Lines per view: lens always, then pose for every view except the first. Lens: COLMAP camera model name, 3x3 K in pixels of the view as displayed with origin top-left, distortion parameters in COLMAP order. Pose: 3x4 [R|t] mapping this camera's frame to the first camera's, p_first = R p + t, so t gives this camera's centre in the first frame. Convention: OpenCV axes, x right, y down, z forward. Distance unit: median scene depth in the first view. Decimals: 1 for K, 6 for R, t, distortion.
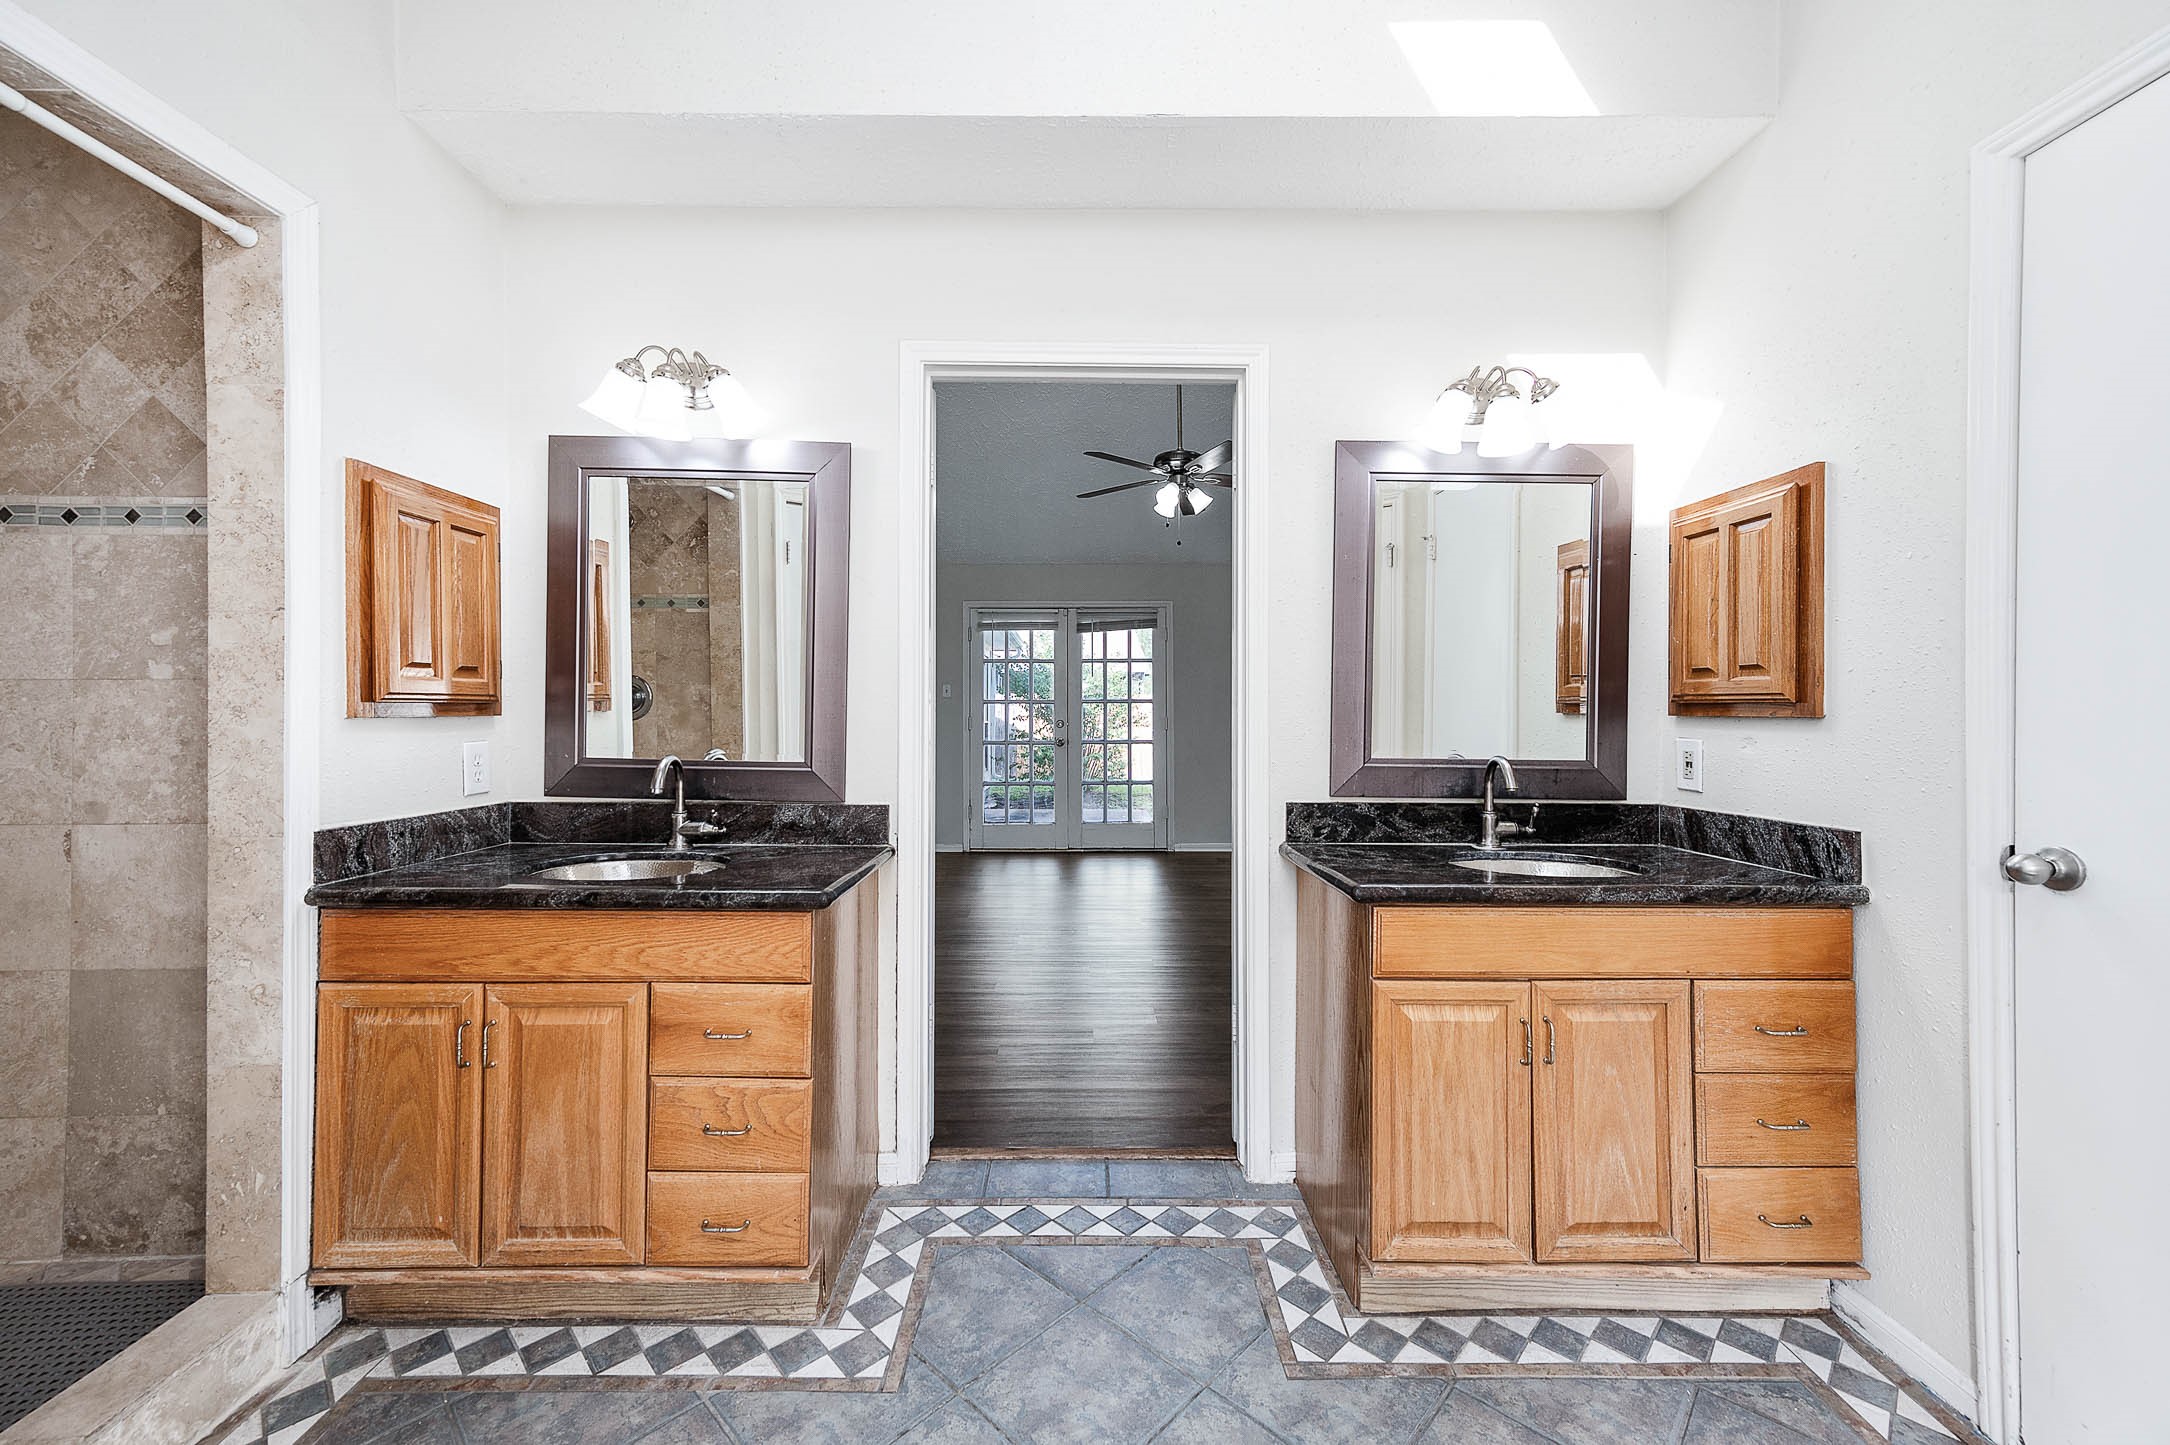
lens RADIAL K [[848.5, 0, 1085.0], [0, 848.5, 722.5], [0, 0, 1]] dist [0.008368, 0.000151]
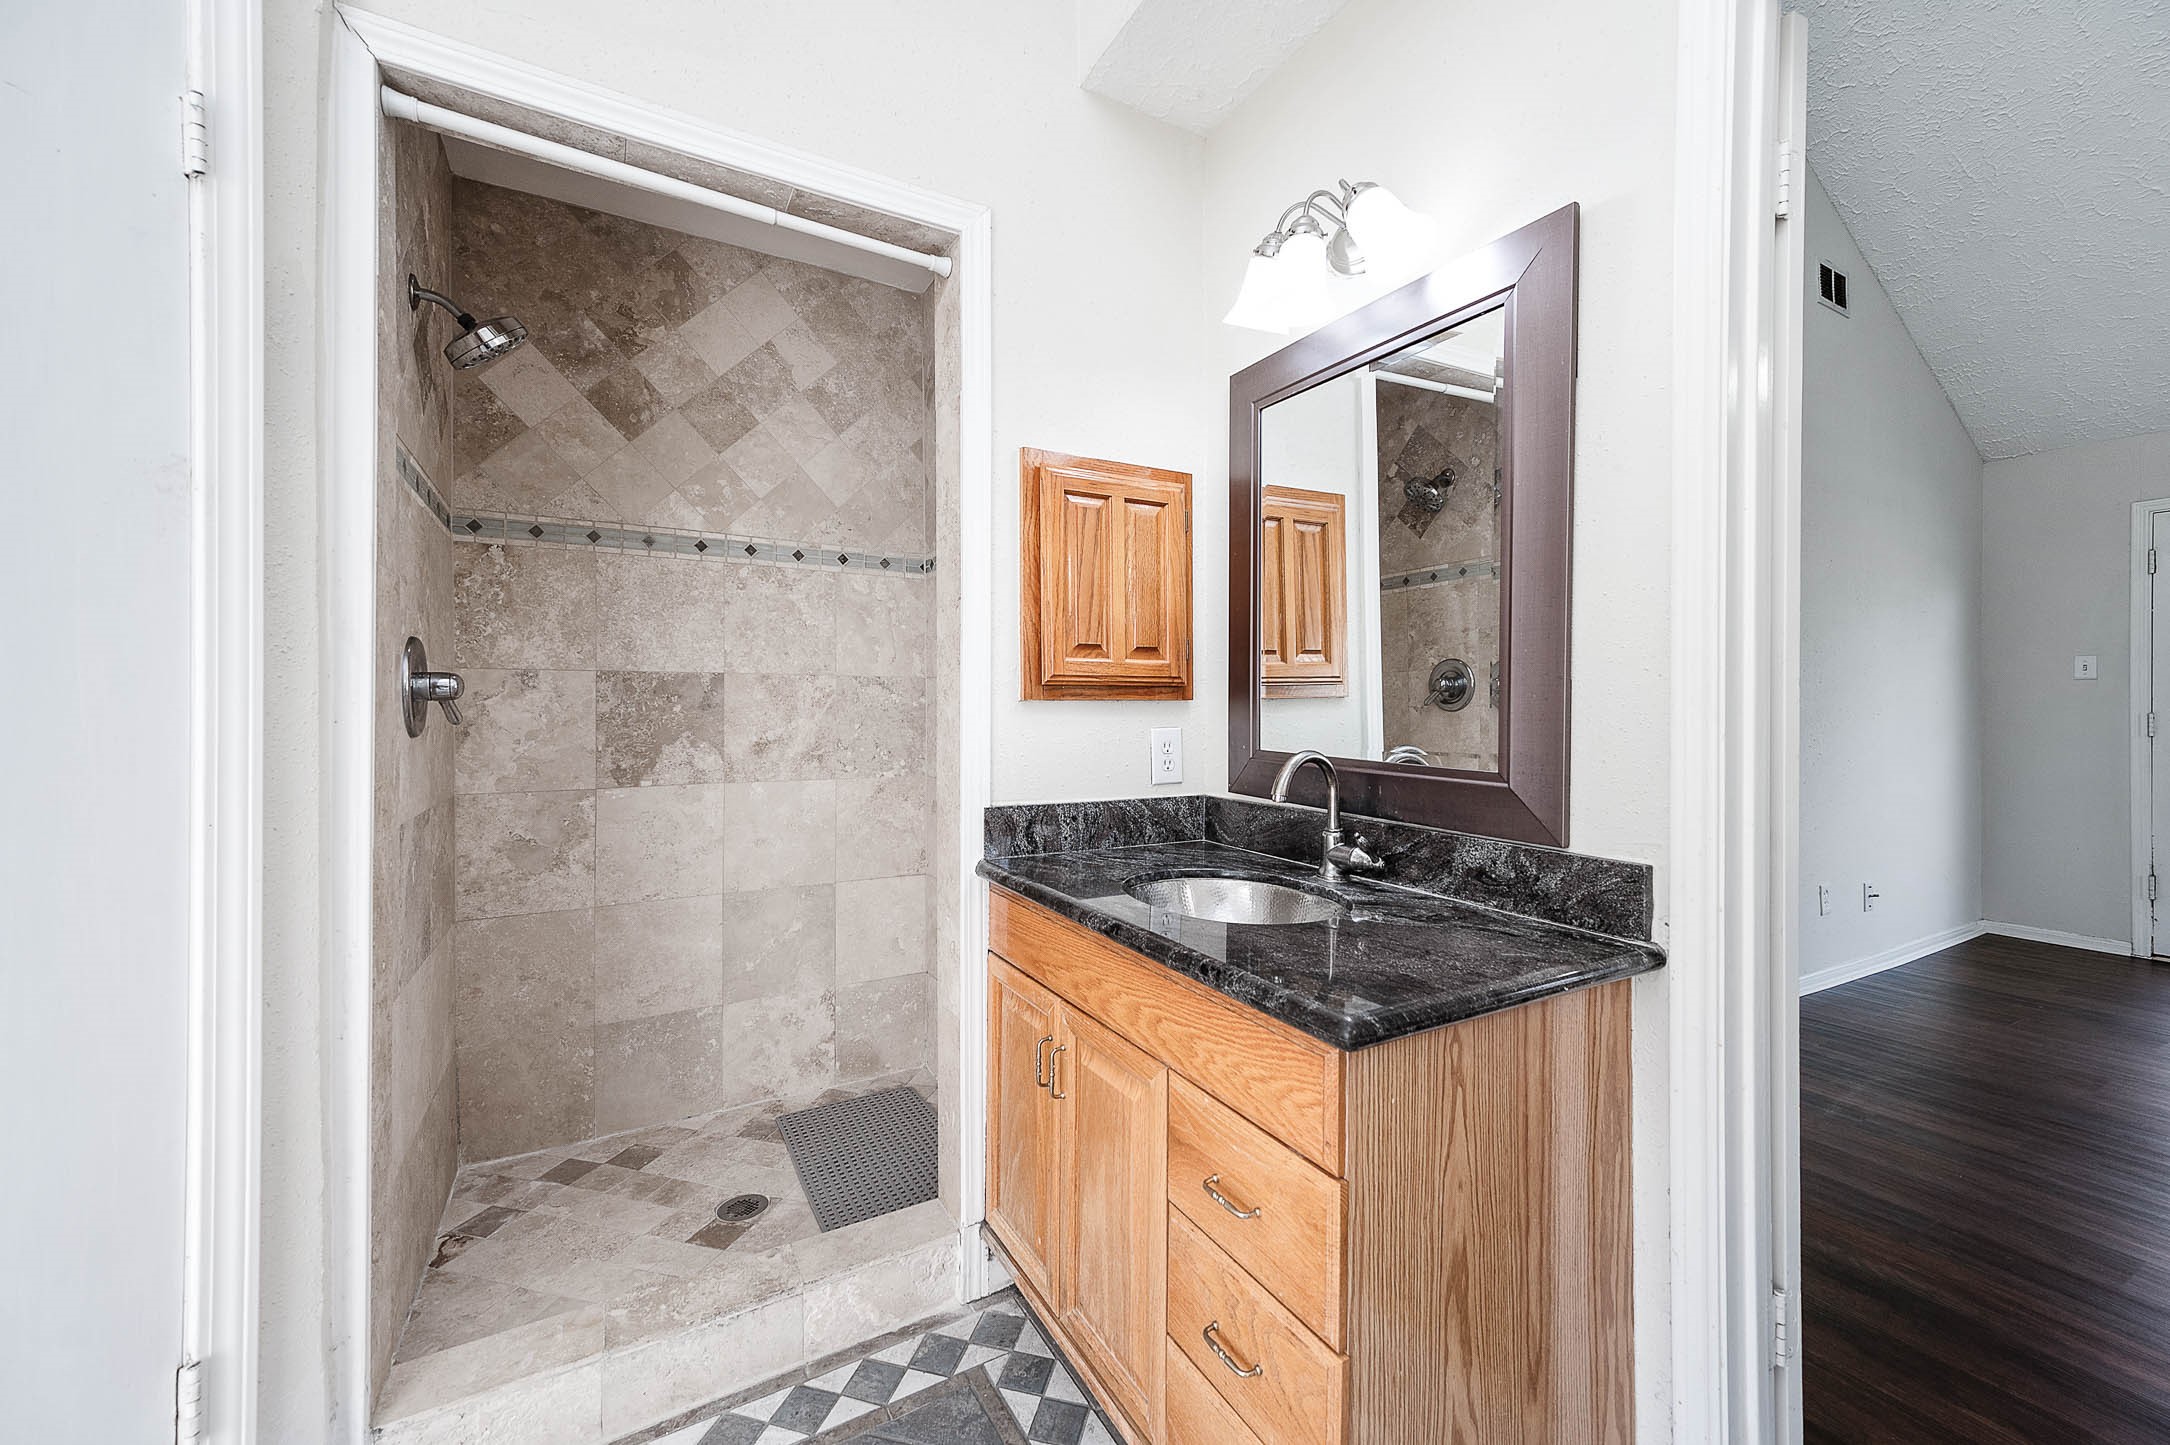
lens RADIAL K [[849.1, 0, 1084.4], [0, 849.1, 712.1], [0, 0, 1]] dist [0.008081, 0.000109]
pose [[0.486110, 0.002366, -0.873895, 0.059380], [-0.012424, 0.999914, -0.004204, 0.010743], [0.873809, 0.012901, 0.486097, 0.484452]]
